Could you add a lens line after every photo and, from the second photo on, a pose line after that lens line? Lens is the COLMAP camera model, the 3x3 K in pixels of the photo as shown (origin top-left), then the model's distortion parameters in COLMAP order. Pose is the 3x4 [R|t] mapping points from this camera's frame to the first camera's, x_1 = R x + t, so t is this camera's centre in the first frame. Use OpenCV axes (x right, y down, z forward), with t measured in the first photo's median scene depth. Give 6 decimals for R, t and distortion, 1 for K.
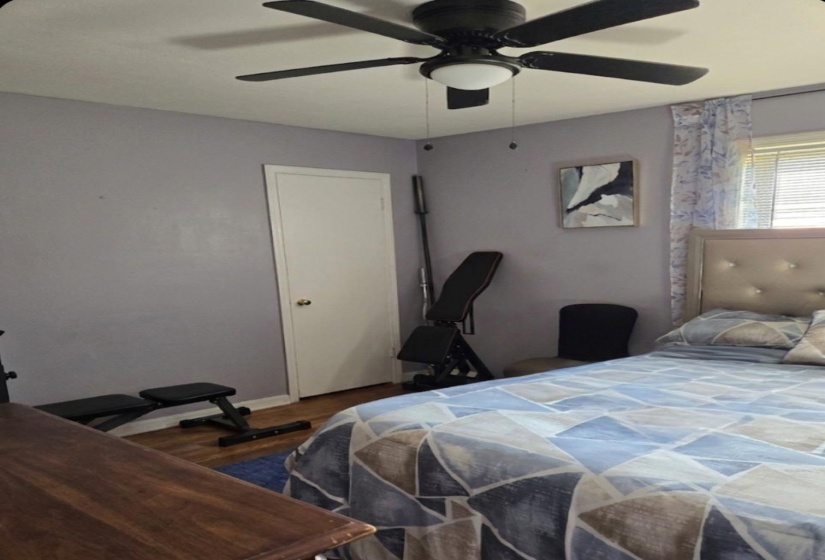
lens RADIAL K [[721.2, 0, 412.5], [0, 721.2, 280.0], [0, 0, 1]] dist [0.012409, 0.004969]
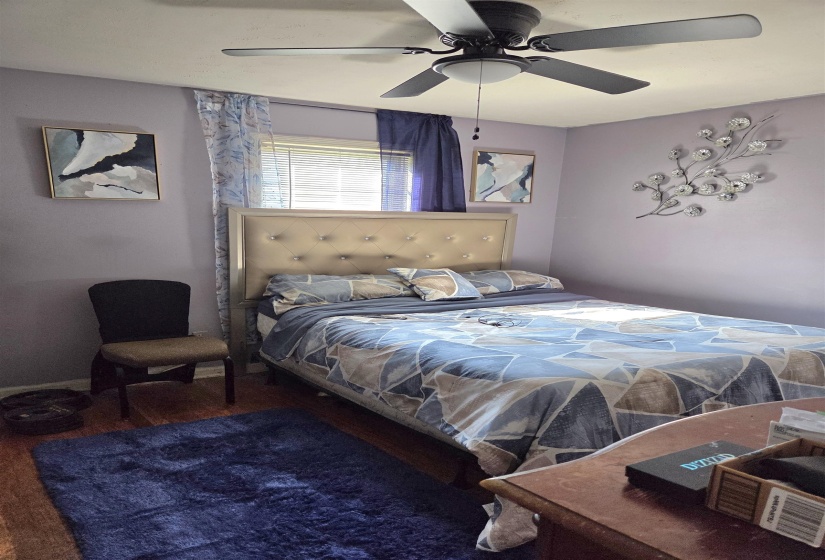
lens RADIAL K [[606.6, 0, 411.9], [0, 606.6, 308.1], [0, 0, 1]] dist [0.001228, -0.001649]
pose [[0.315679, -0.121411, 0.941066, -0.402966], [0.026433, 0.992521, 0.119182, -0.015022], [-0.948498, -0.012748, 0.316527, 0.376271]]
